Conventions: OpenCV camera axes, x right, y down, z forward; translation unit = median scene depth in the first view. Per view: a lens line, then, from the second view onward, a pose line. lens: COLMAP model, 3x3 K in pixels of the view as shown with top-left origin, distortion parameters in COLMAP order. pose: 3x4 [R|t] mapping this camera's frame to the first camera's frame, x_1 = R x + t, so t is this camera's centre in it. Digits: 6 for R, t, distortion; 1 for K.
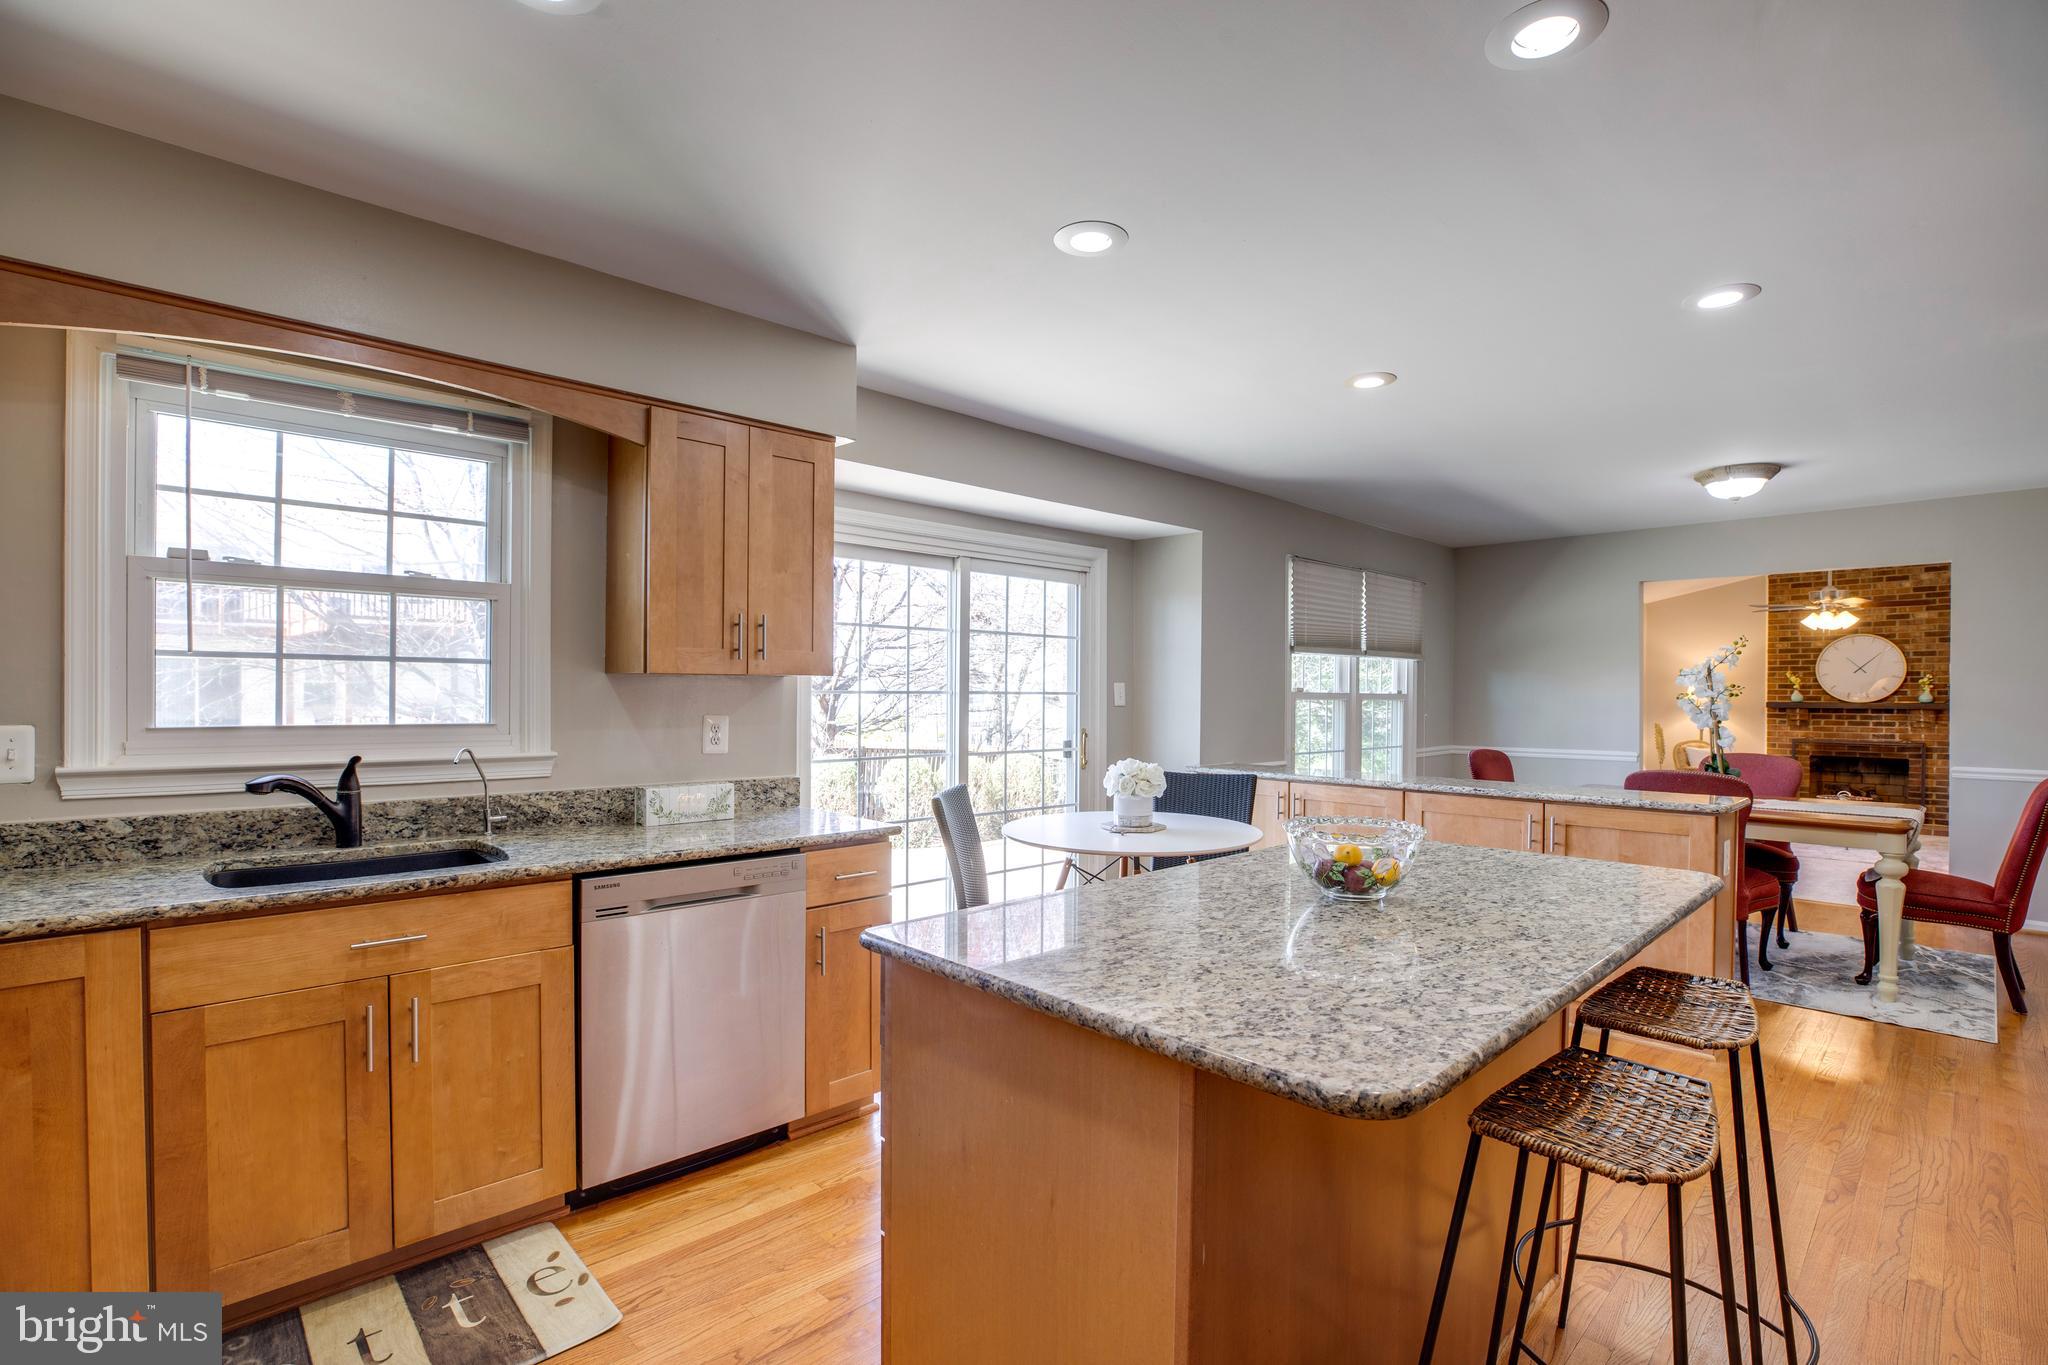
lens RADIAL K [[952.5, 0, 1032.0], [0, 952.5, 703.0], [0, 0, 1]] dist [-0.041779, 0.014663]
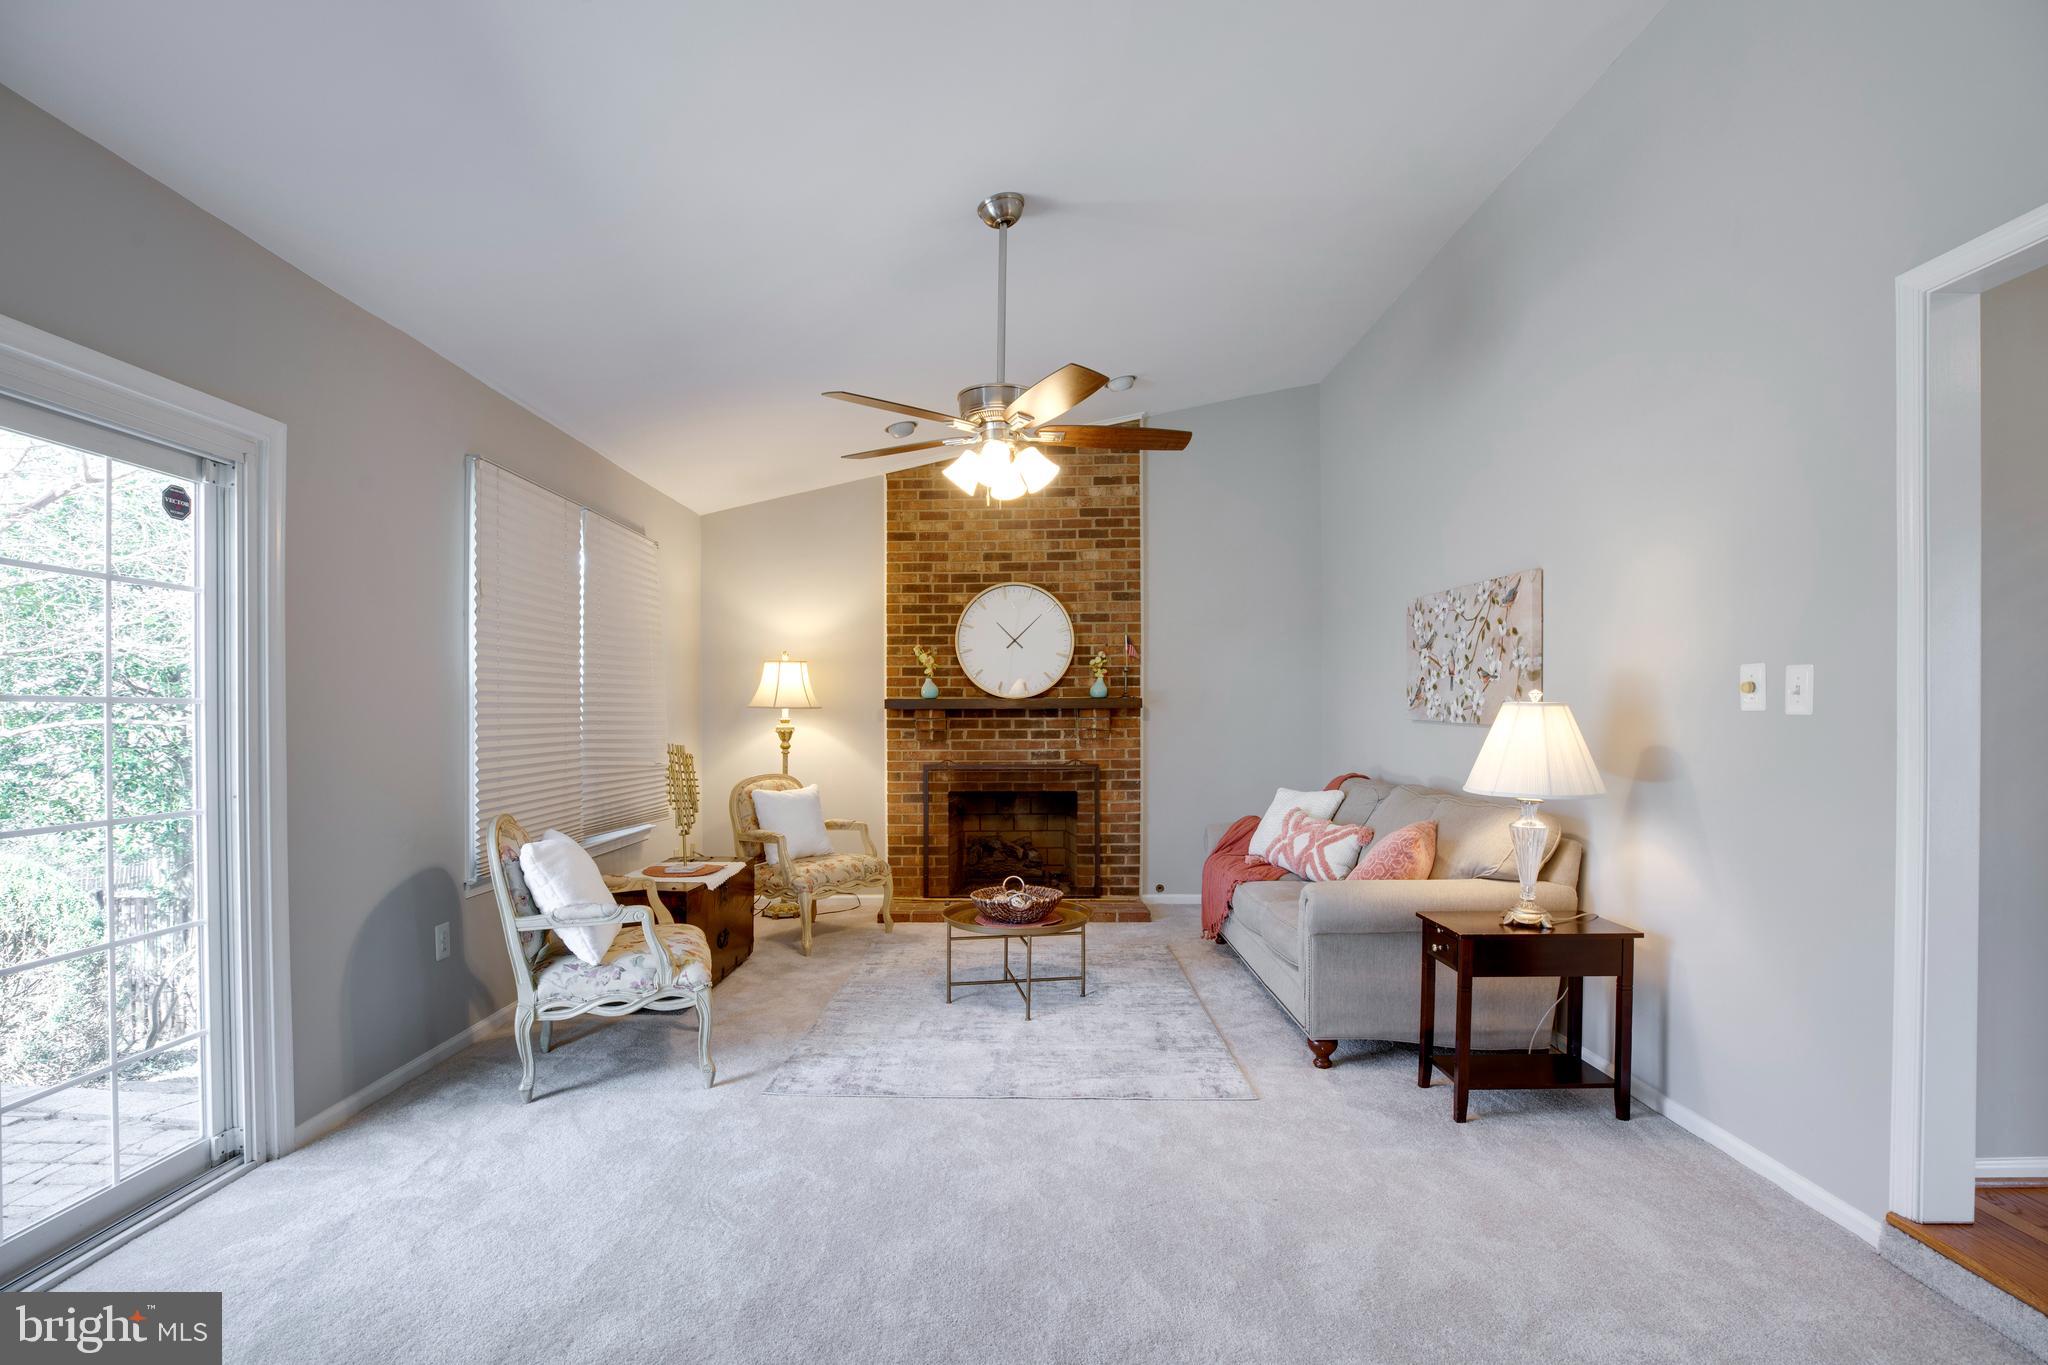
lens RADIAL K [[952.5, 0, 987.4], [0, 952.5, 719.5], [0, 0, 1]] dist [-0.041779, 0.014663]
pose [[0.729865, -0.014979, 0.683428, 0.470959], [0.011339, 0.999888, 0.009805, 0.006601], [-0.683498, 0.000593, 0.729953, 0.578488]]
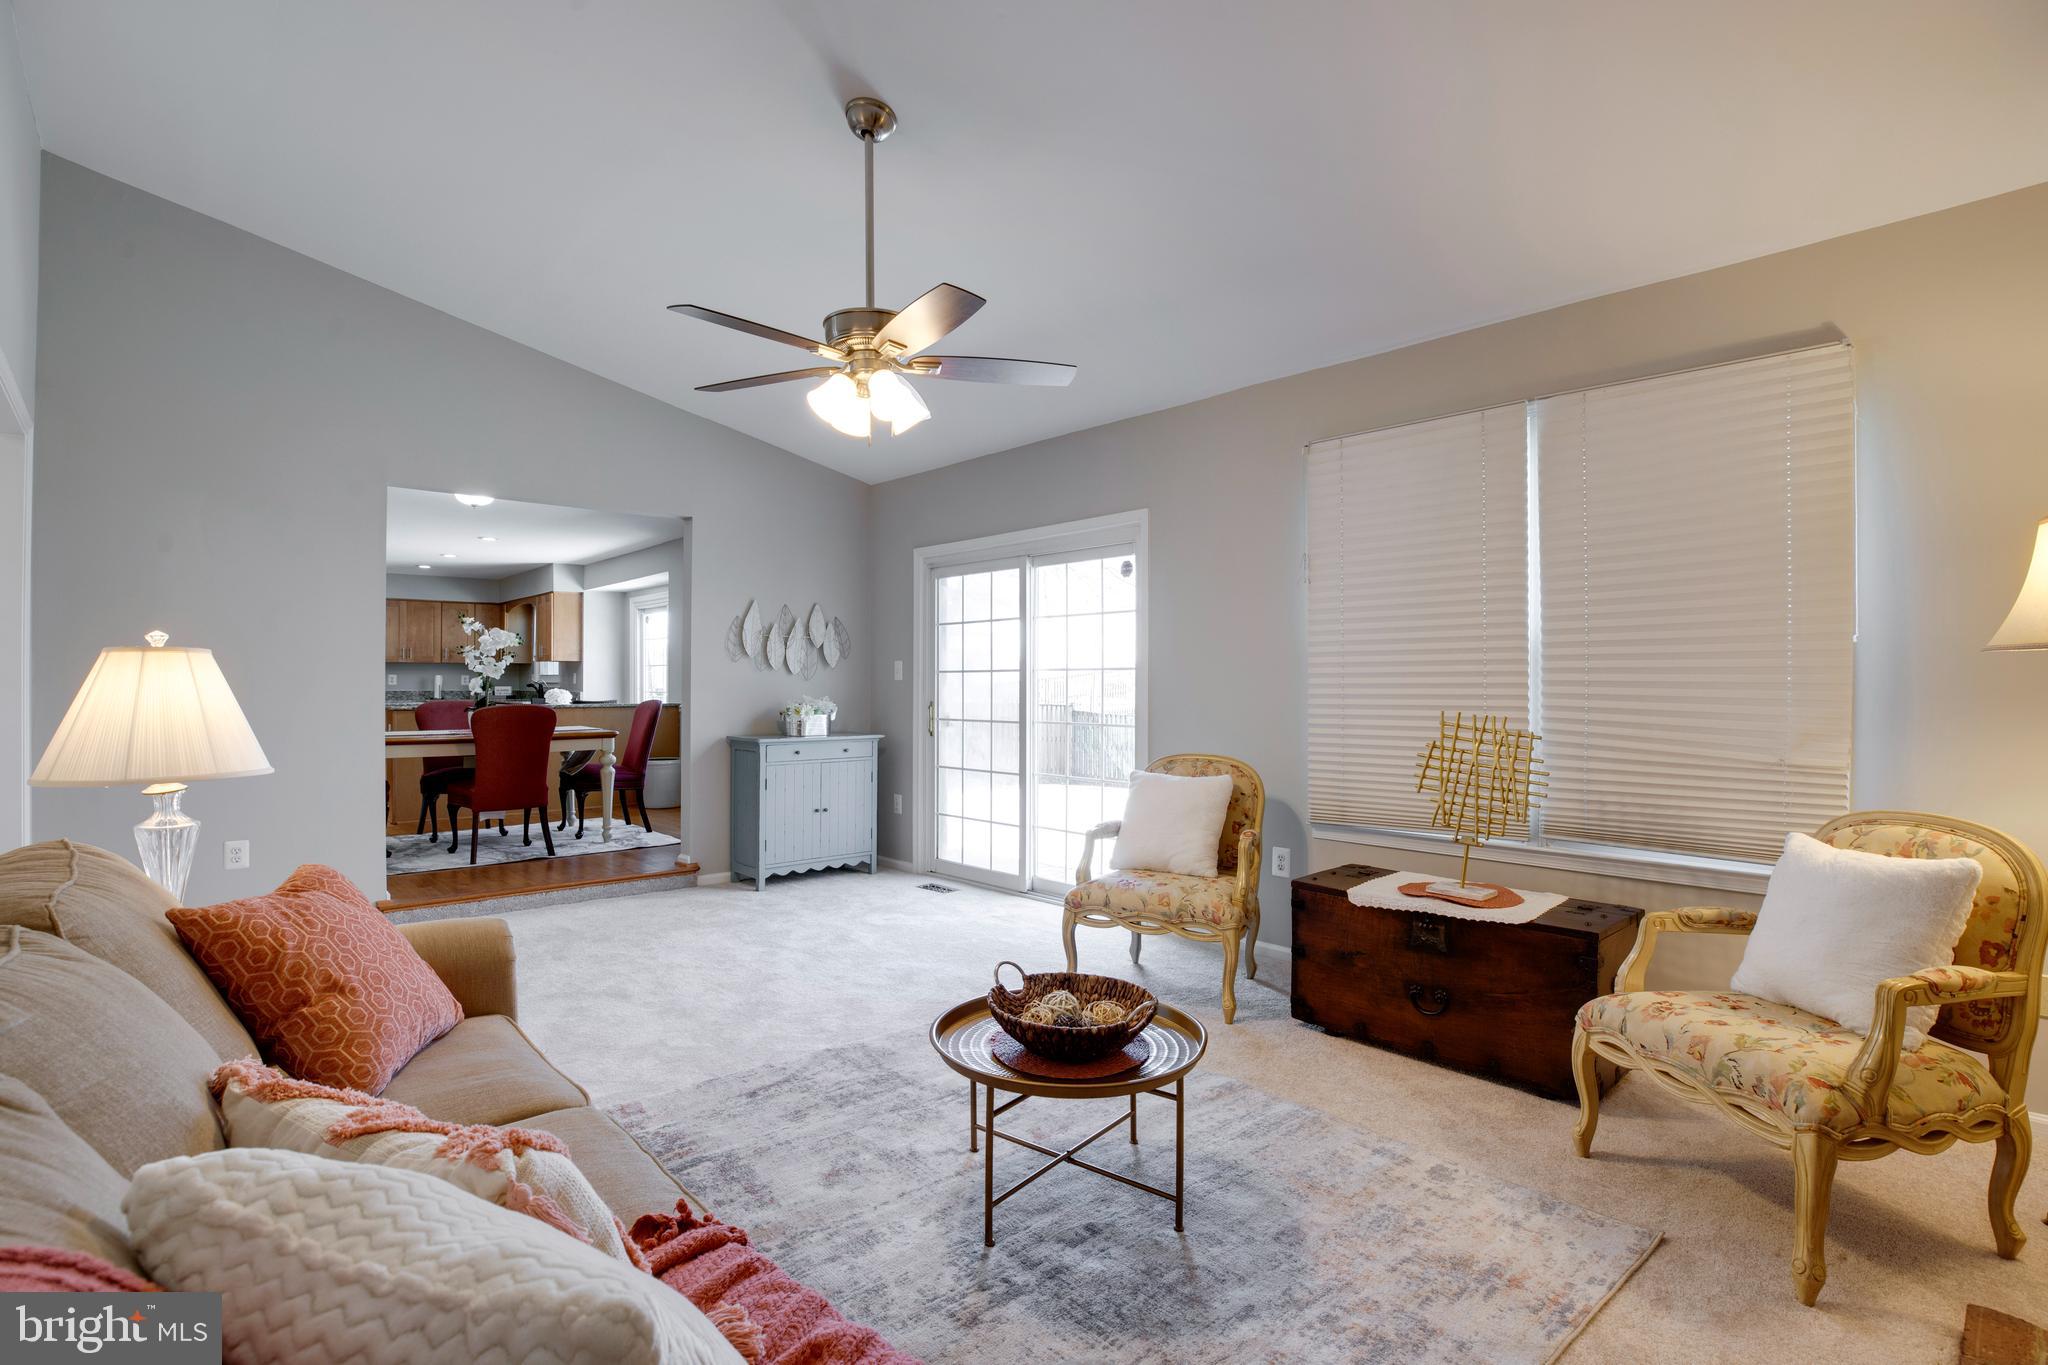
lens RADIAL K [[952.5, 0, 1029.3], [0, 952.5, 682.0], [0, 0, 1]] dist [-0.041779, 0.014663]
pose [[-0.026729, -0.016291, -0.999510, 0.998095], [-0.007109, 0.999845, -0.016106, 0.017376], [0.999617, 0.006675, -0.026841, 0.875347]]
